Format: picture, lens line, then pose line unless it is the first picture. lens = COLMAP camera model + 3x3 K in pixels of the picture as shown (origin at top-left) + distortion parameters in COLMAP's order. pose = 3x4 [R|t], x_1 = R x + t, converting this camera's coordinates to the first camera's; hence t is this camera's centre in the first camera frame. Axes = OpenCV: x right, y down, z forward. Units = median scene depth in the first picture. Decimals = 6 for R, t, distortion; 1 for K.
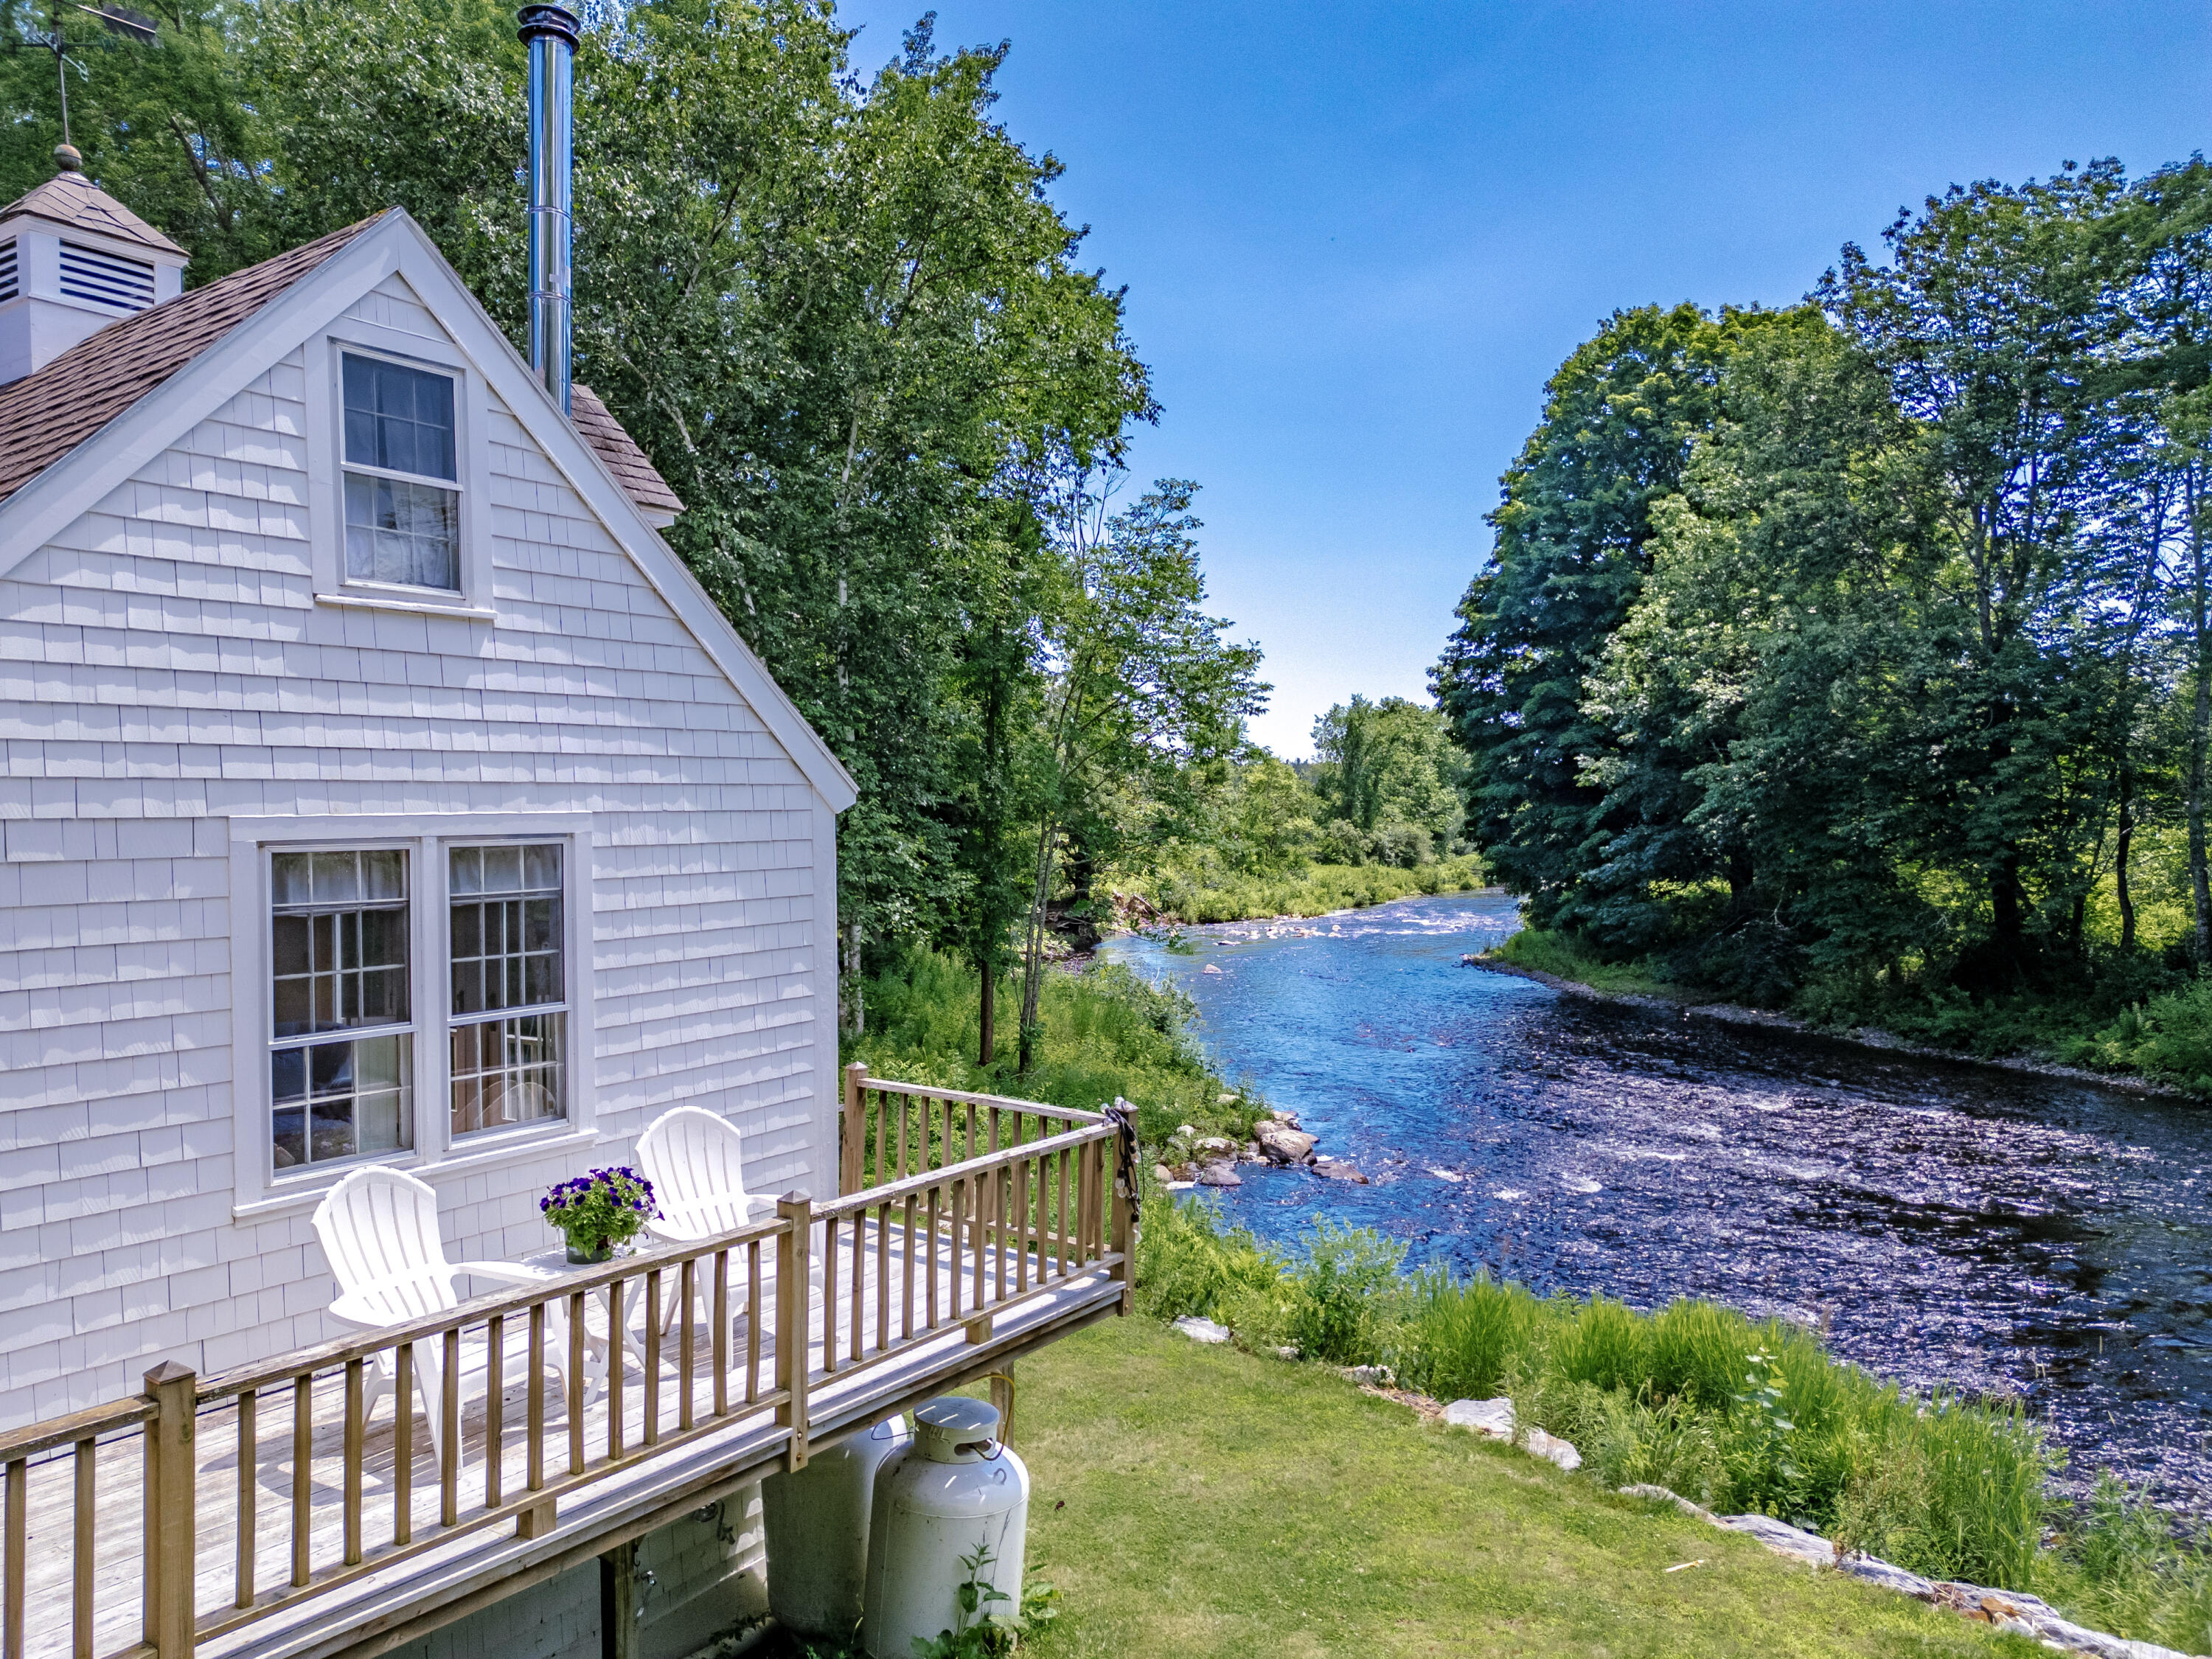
lens RADIAL K [[1577.9, 0, 1100.2], [0, 1577.9, 839.4], [0, 0, 1]] dist [0.052261, -0.066476]
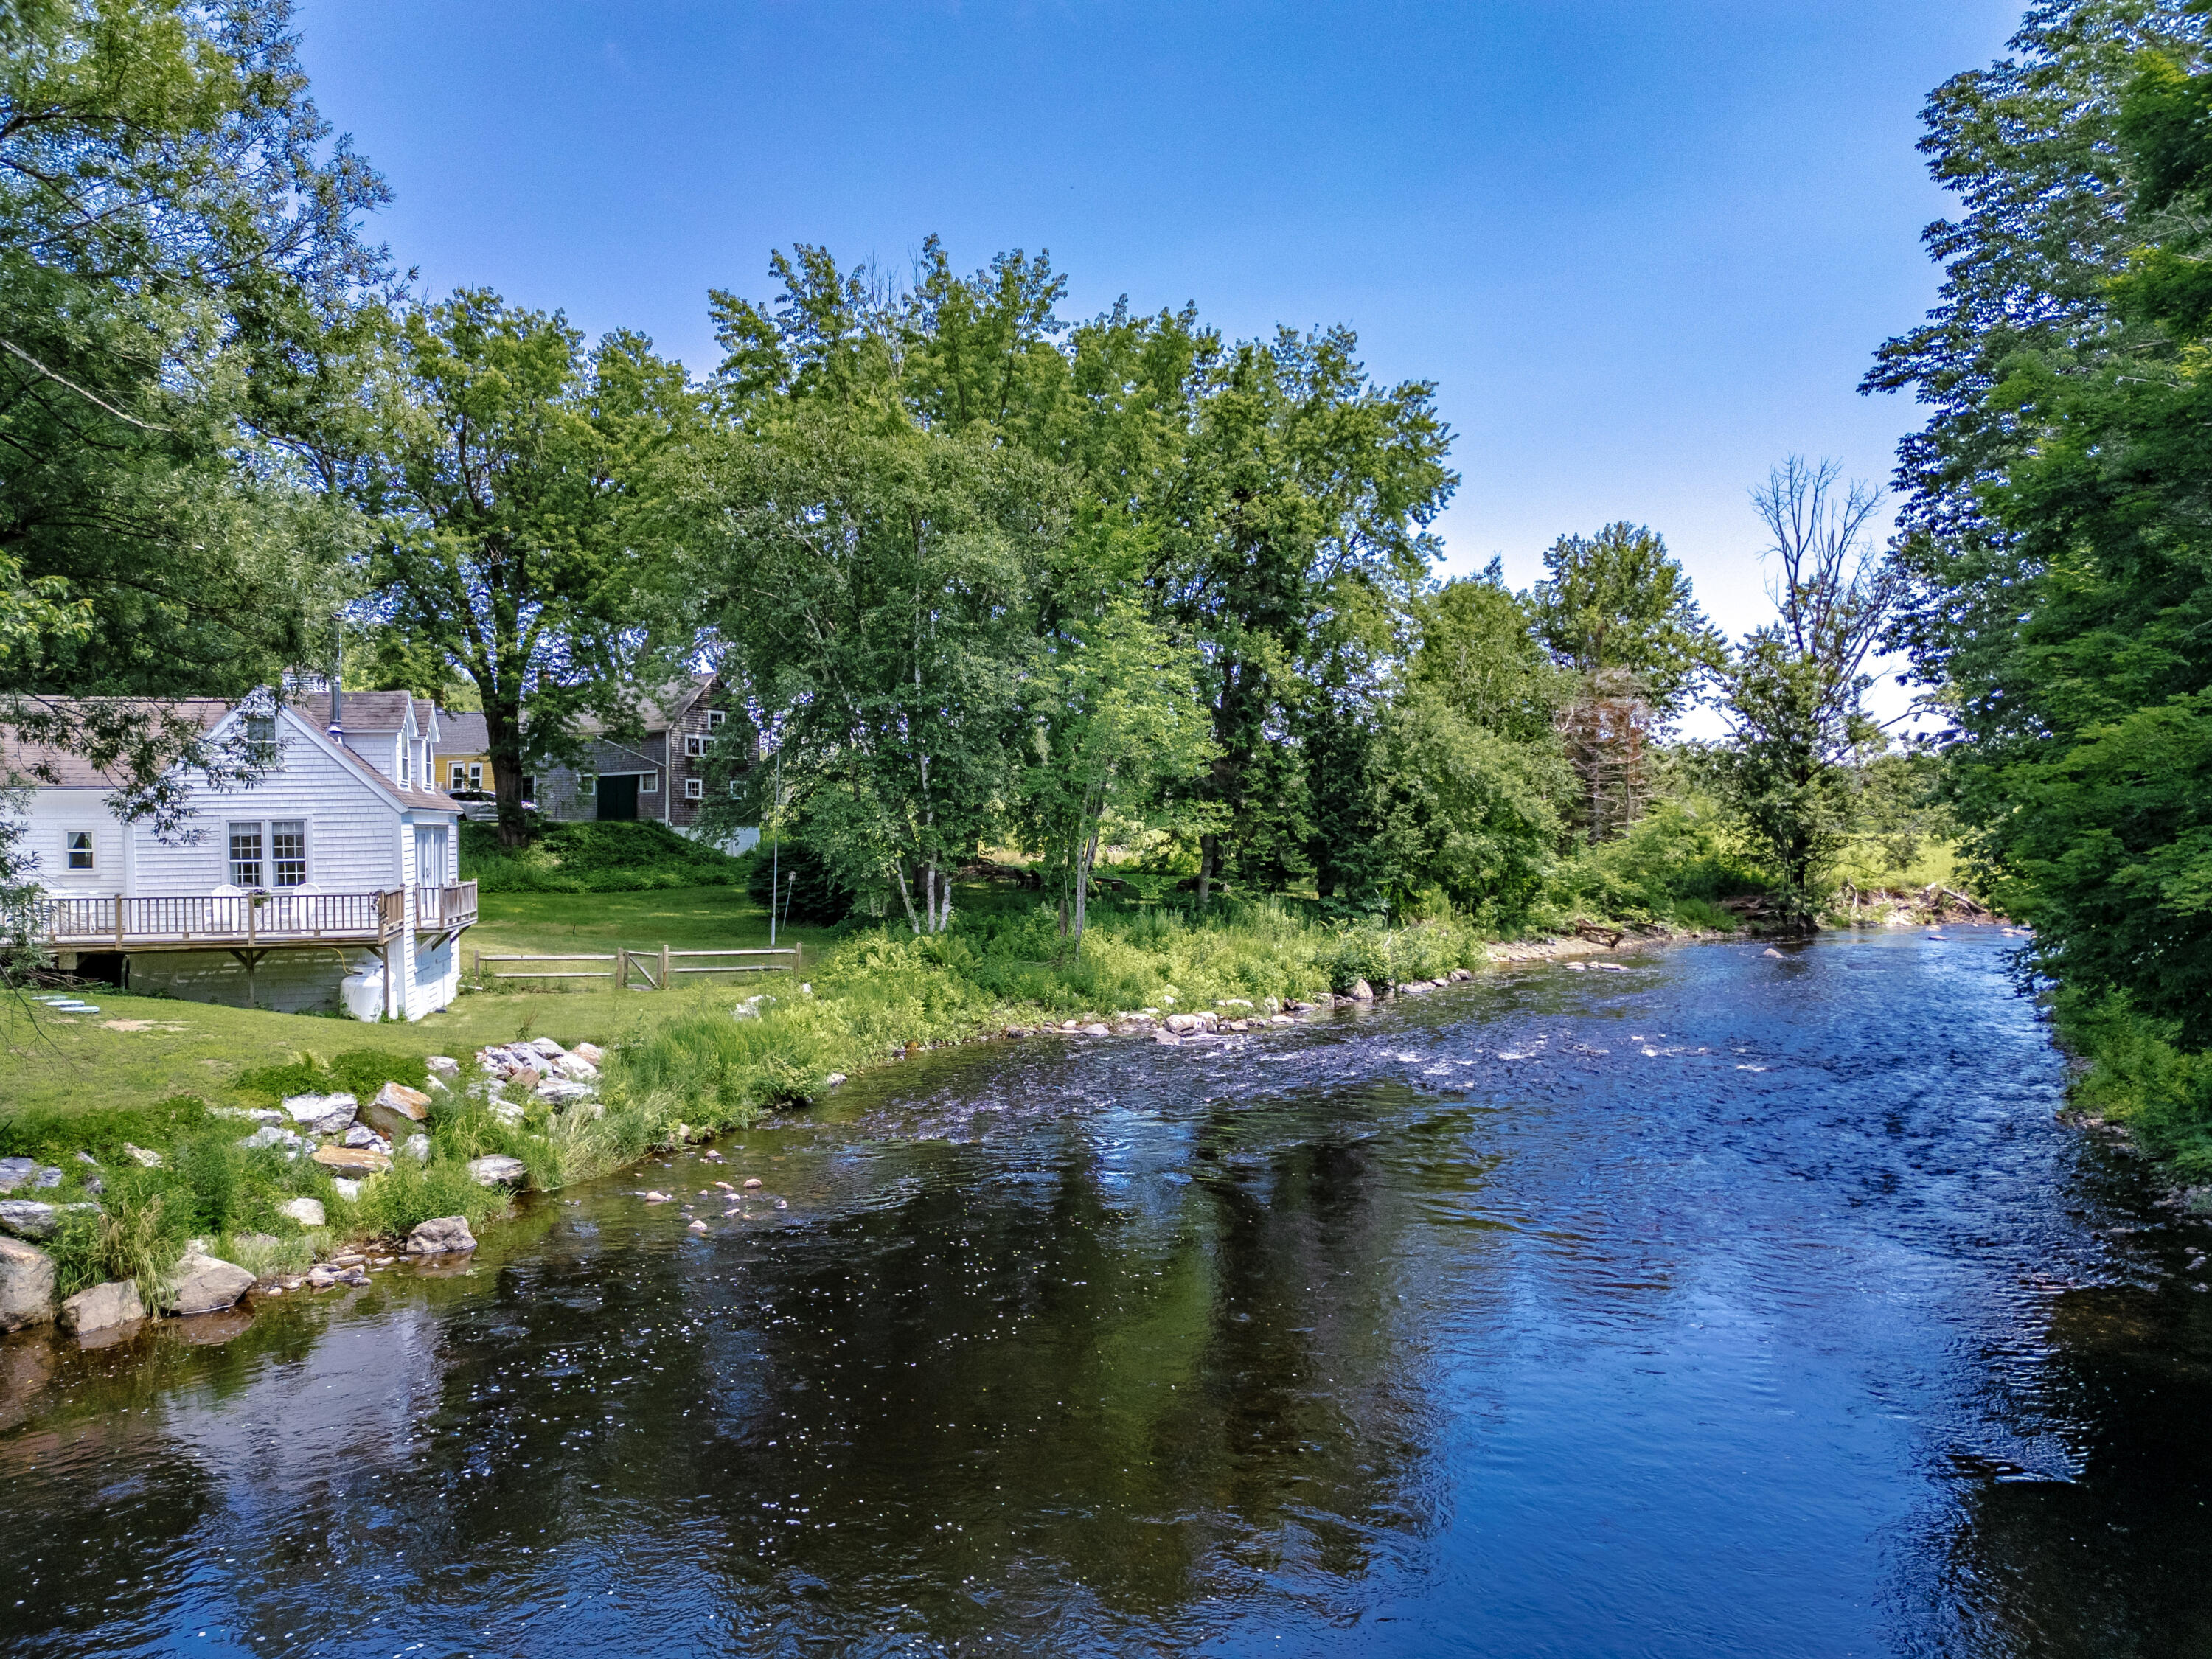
lens RADIAL K [[1577.9, 0, 1110.2], [0, 1577.9, 834.5], [0, 0, 1]] dist [0.052261, -0.066476]
pose [[0.741473, 0.005294, -0.670962, 0.696503], [-0.002617, 0.999984, 0.004997, 0.001836], [0.670978, -0.001949, 0.741475, -0.121094]]
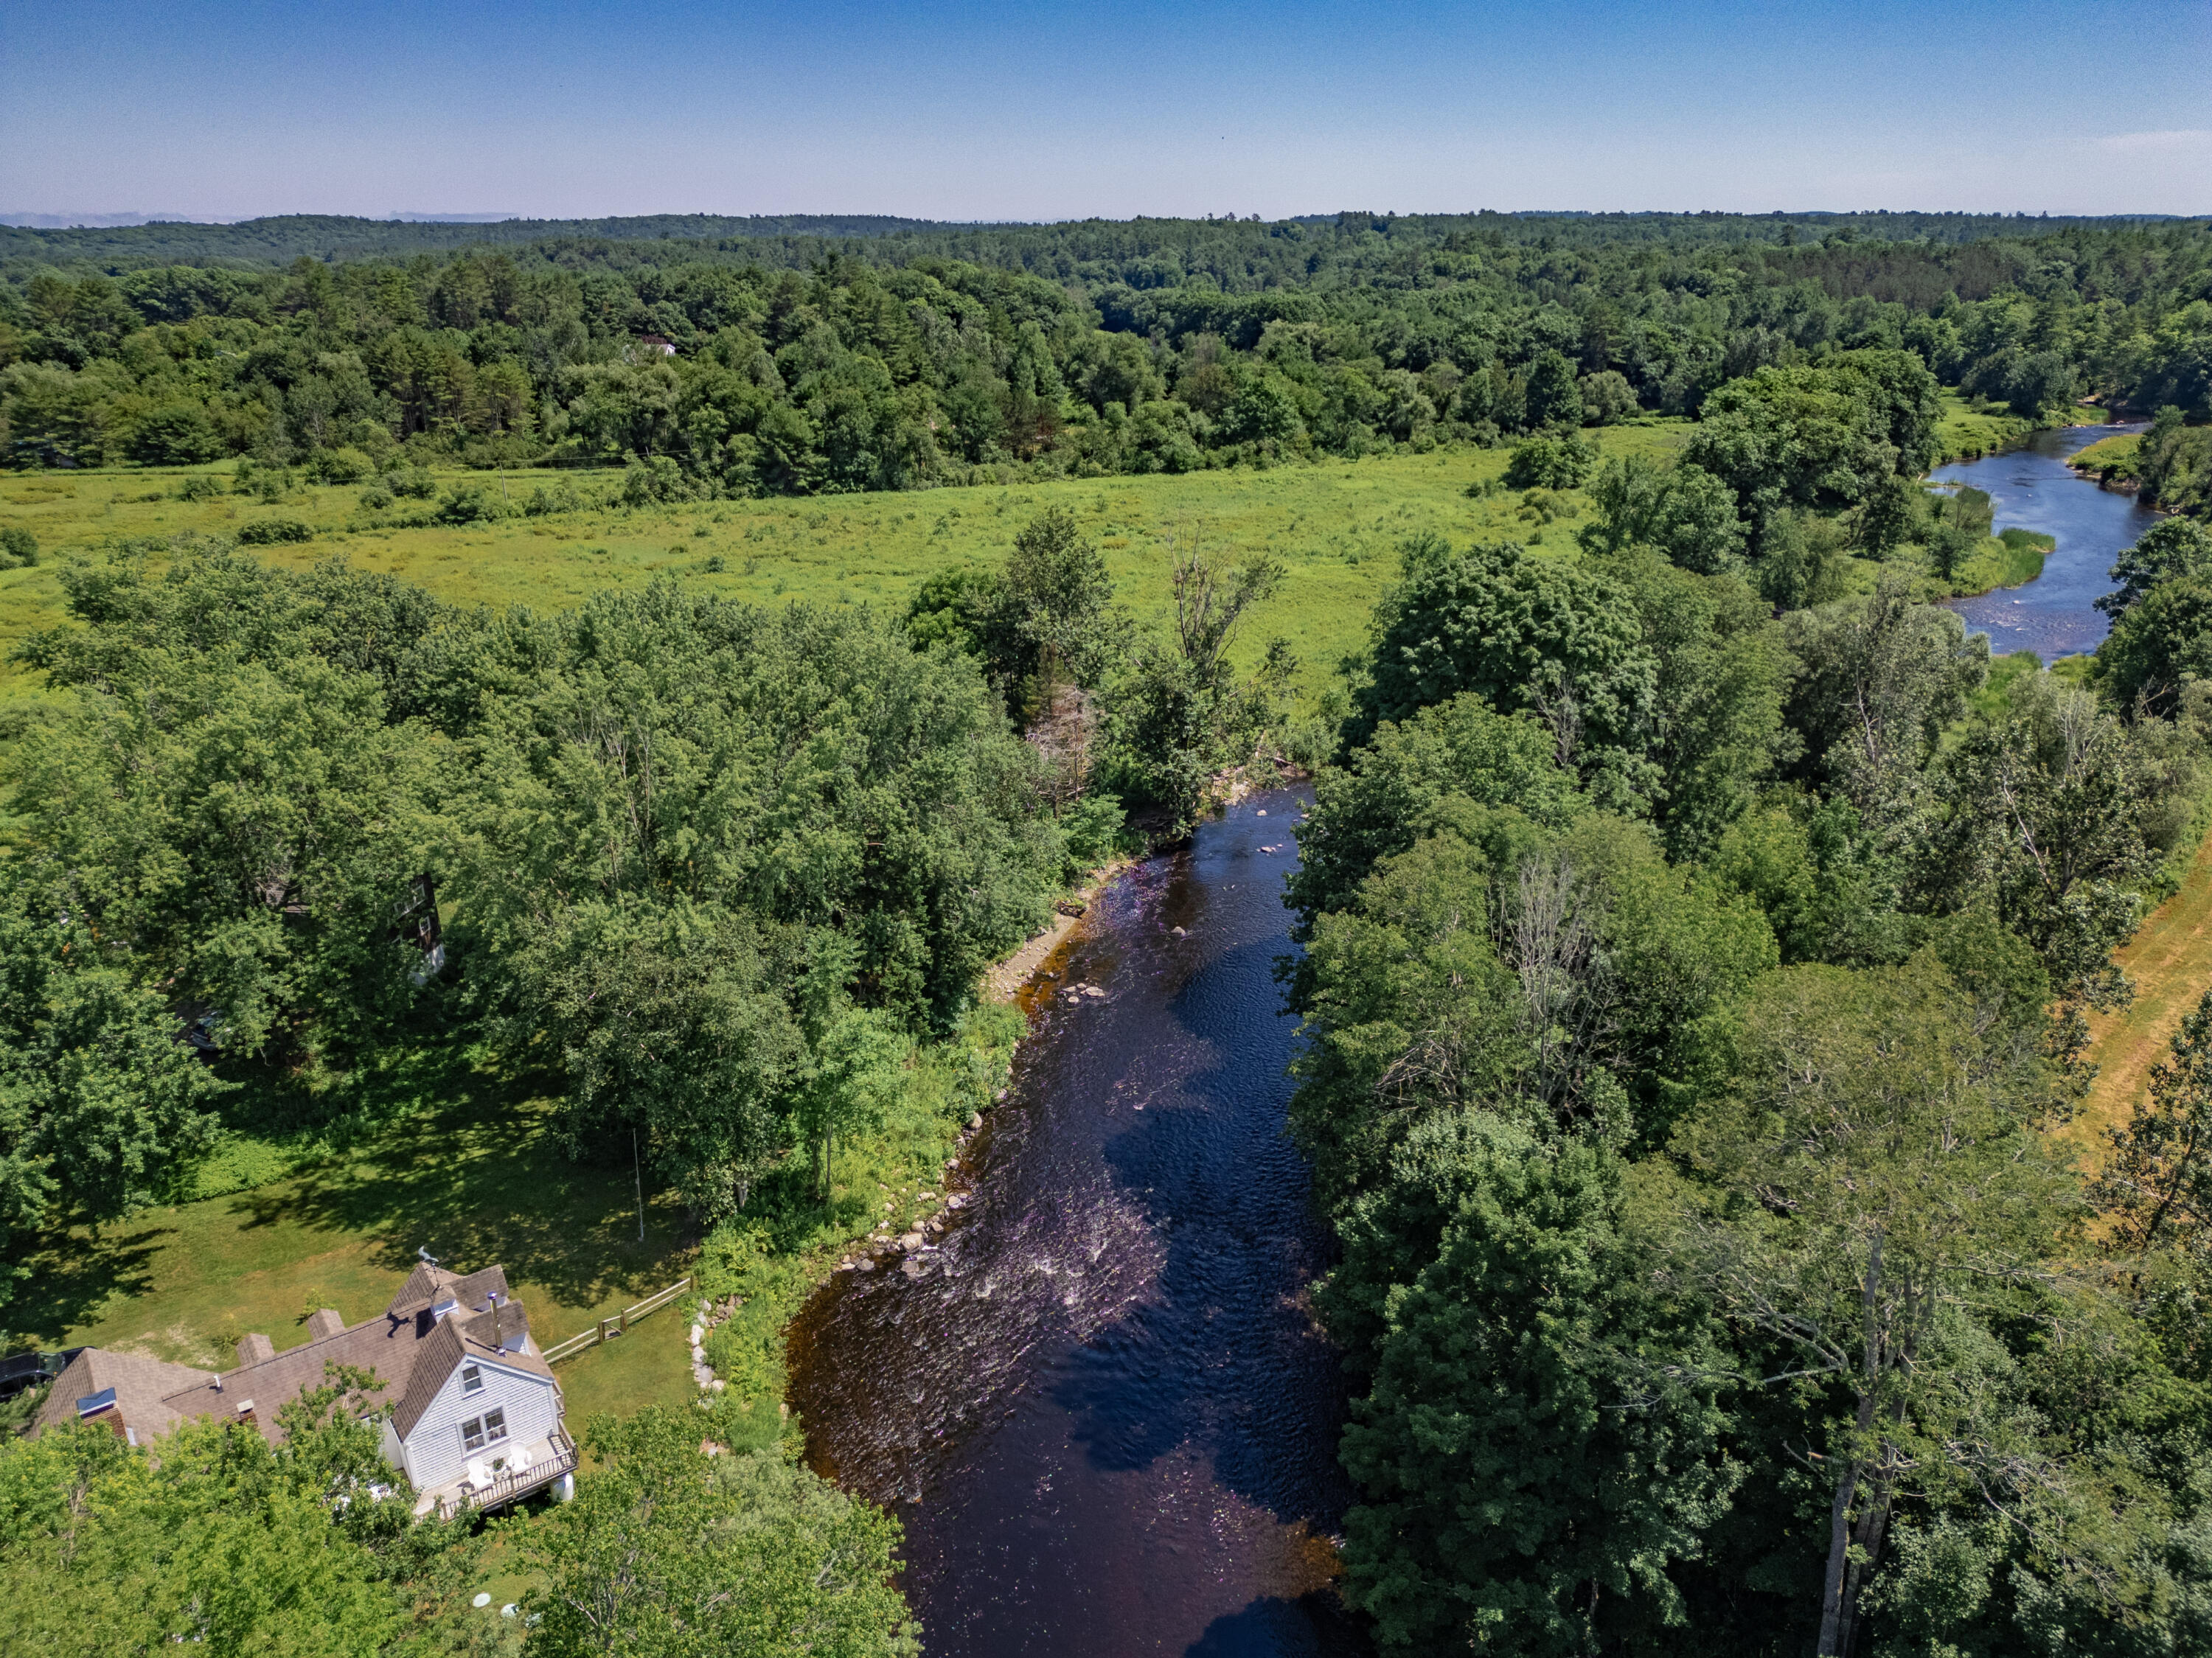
lens RADIAL K [[1577.8, 0, 1101.3], [0, 1577.8, 821.5], [0, 0, 1]] dist [0.052261, -0.066476]
pose [[0.946743, 0.116837, -0.300045, 0.726185], [-0.006047, 0.938131, 0.346229, -0.884384], [0.321933, -0.325975, 0.888875, -0.657812]]
